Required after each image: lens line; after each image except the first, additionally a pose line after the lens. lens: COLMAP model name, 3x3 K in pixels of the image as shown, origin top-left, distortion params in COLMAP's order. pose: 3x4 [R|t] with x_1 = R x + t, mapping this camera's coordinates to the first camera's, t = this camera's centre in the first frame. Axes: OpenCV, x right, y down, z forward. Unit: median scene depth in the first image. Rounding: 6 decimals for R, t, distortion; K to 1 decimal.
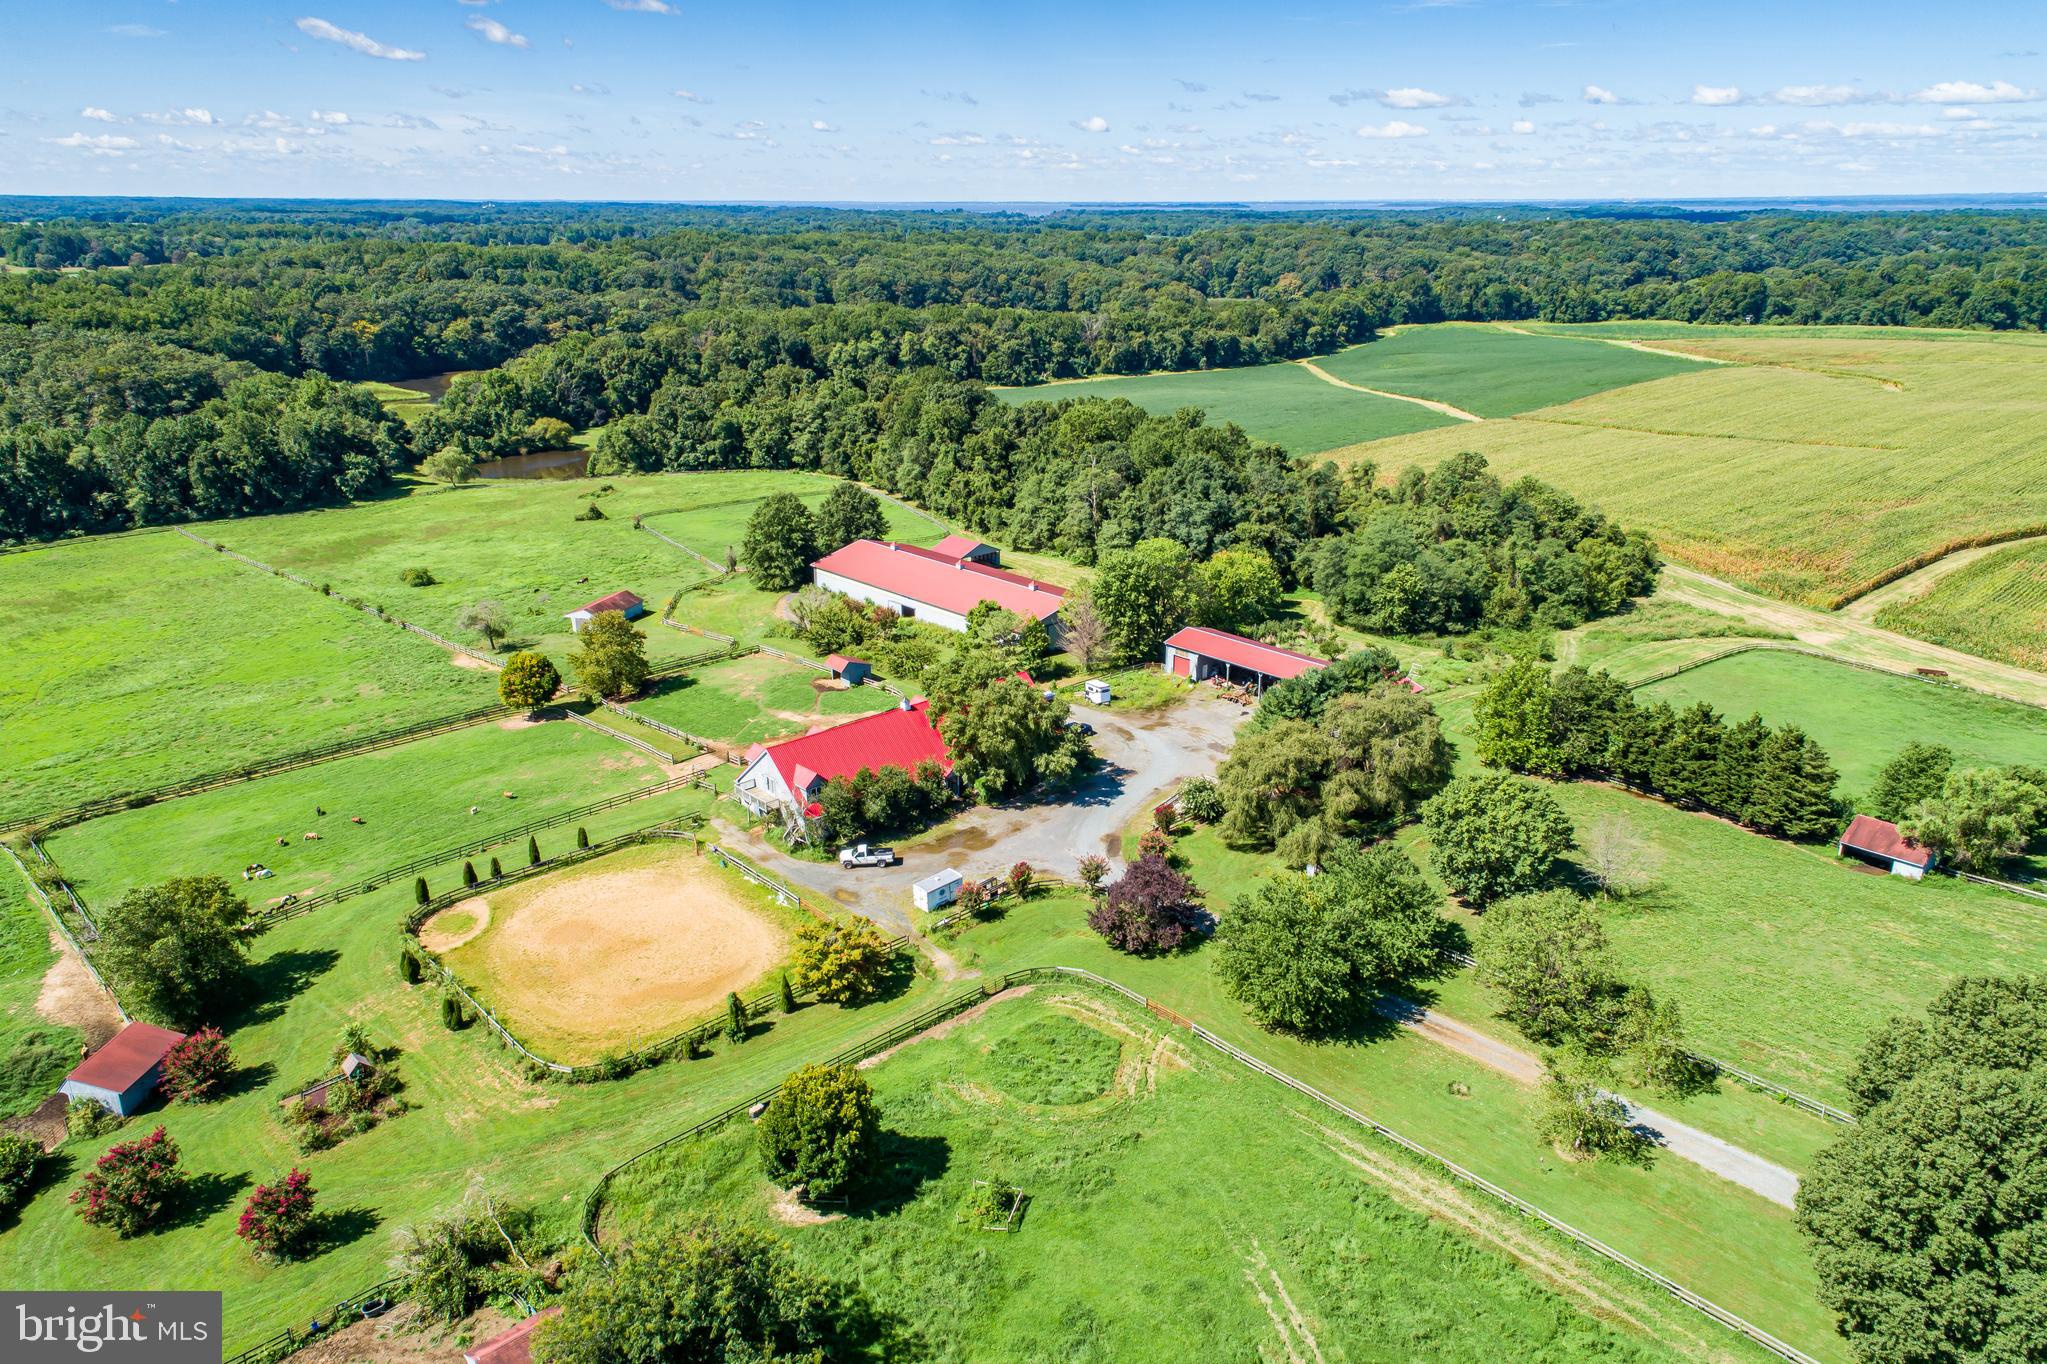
lens RADIAL K [[1395.6, 0, 1018.9], [0, 1395.6, 645.8], [0, 0, 1]] dist [0.029984, 0.010393]
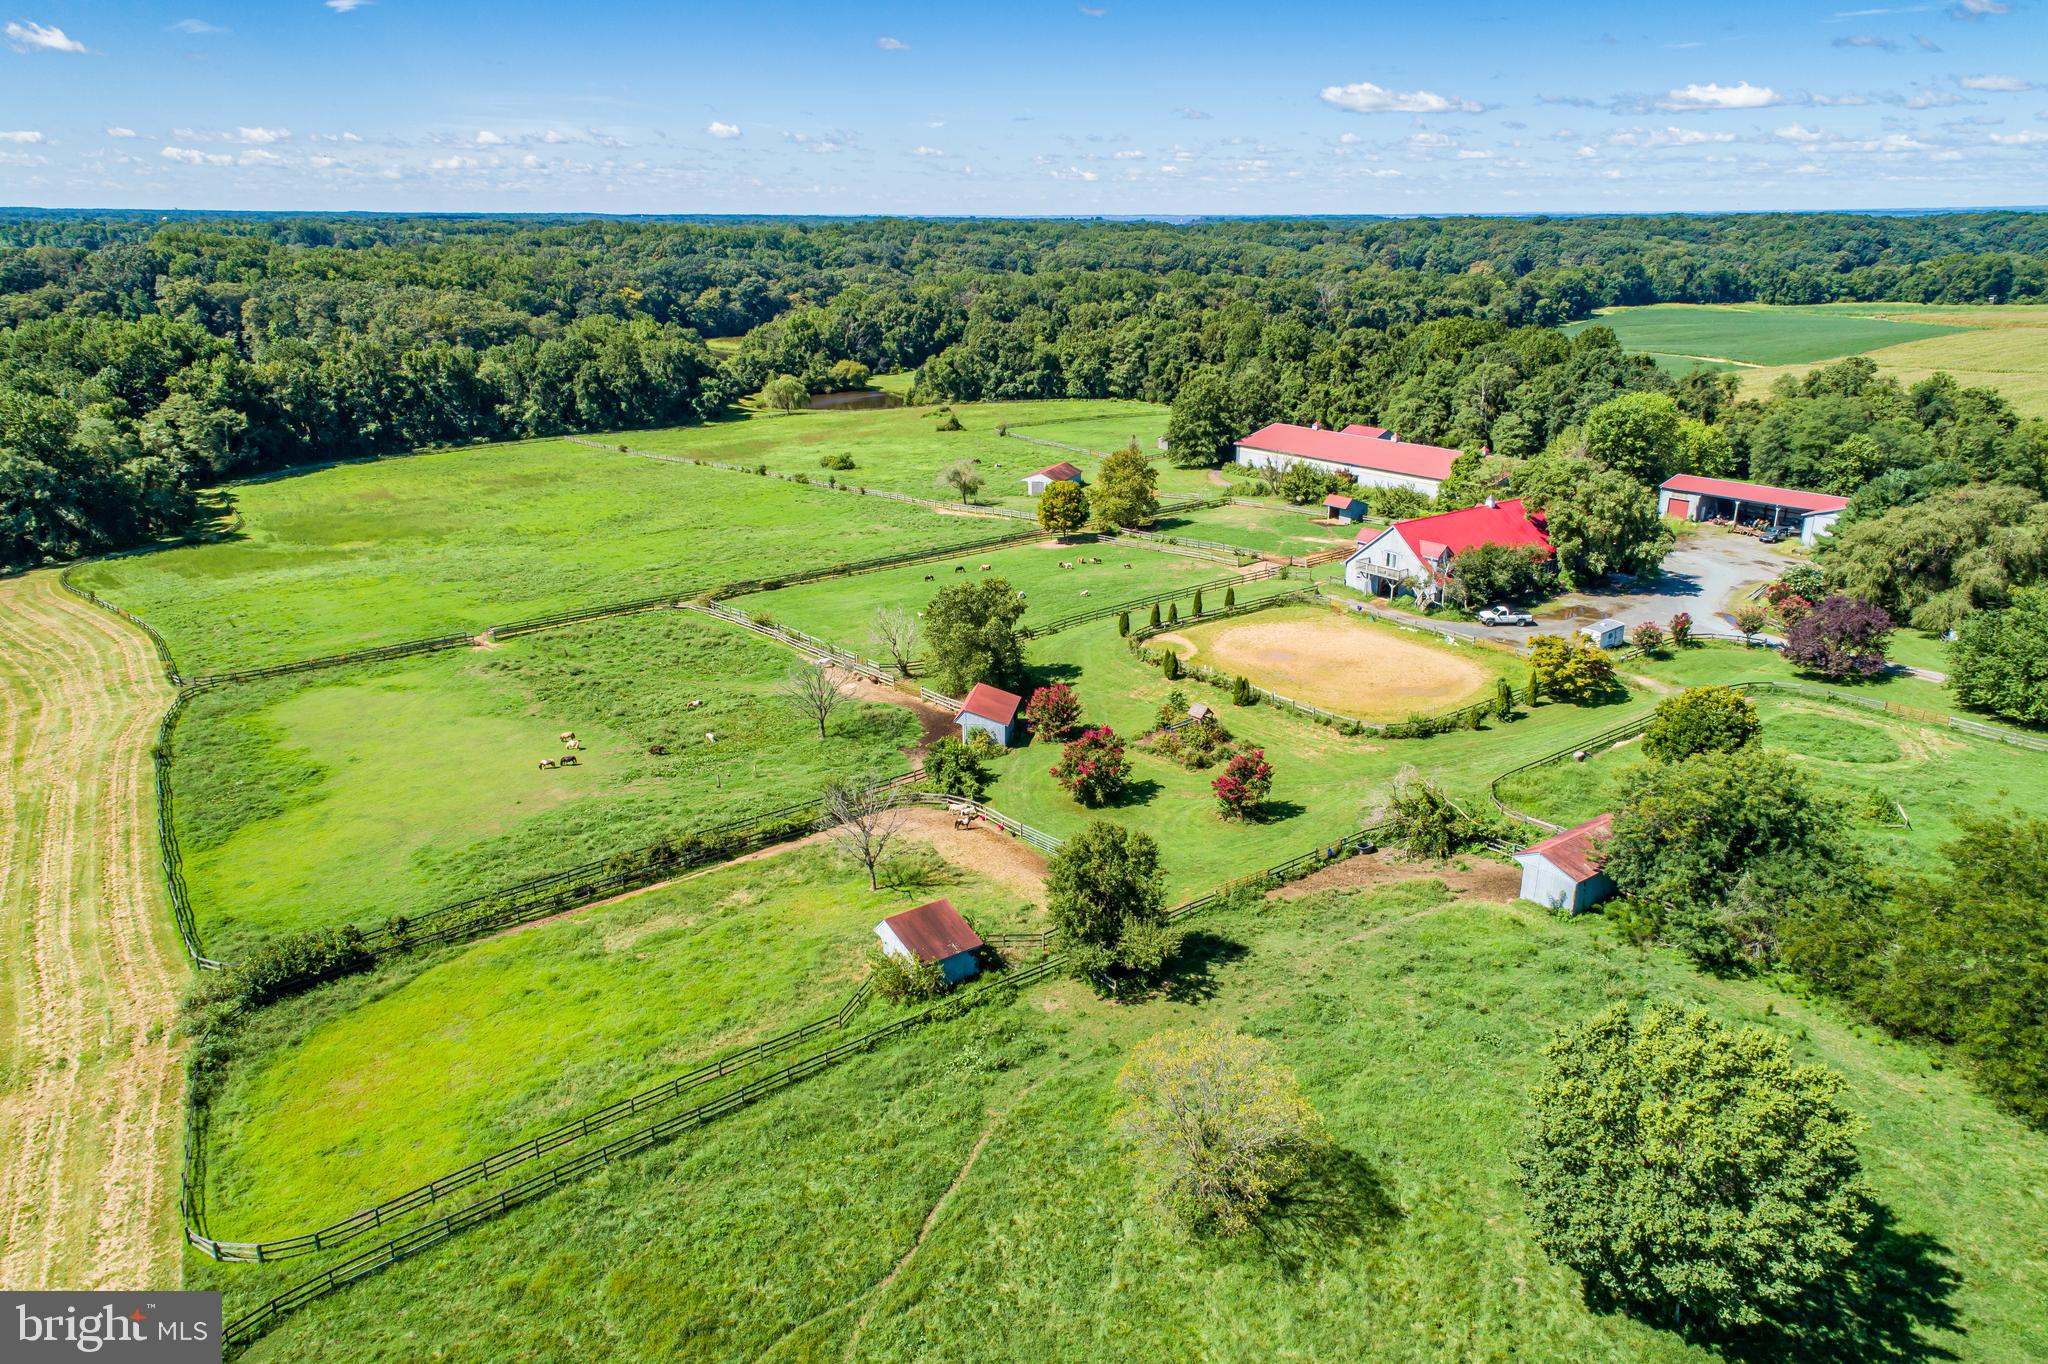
lens RADIAL K [[1389.7, 0, 1018.8], [0, 1389.7, 645.1], [0, 0, 1]] dist [0.032755, 0.007924]
pose [[0.996374, 0.025219, -0.081263, -0.121463], [-0.025913, 0.999636, -0.007498, 0.058332], [0.081044, 0.009576, 0.996664, -0.033841]]
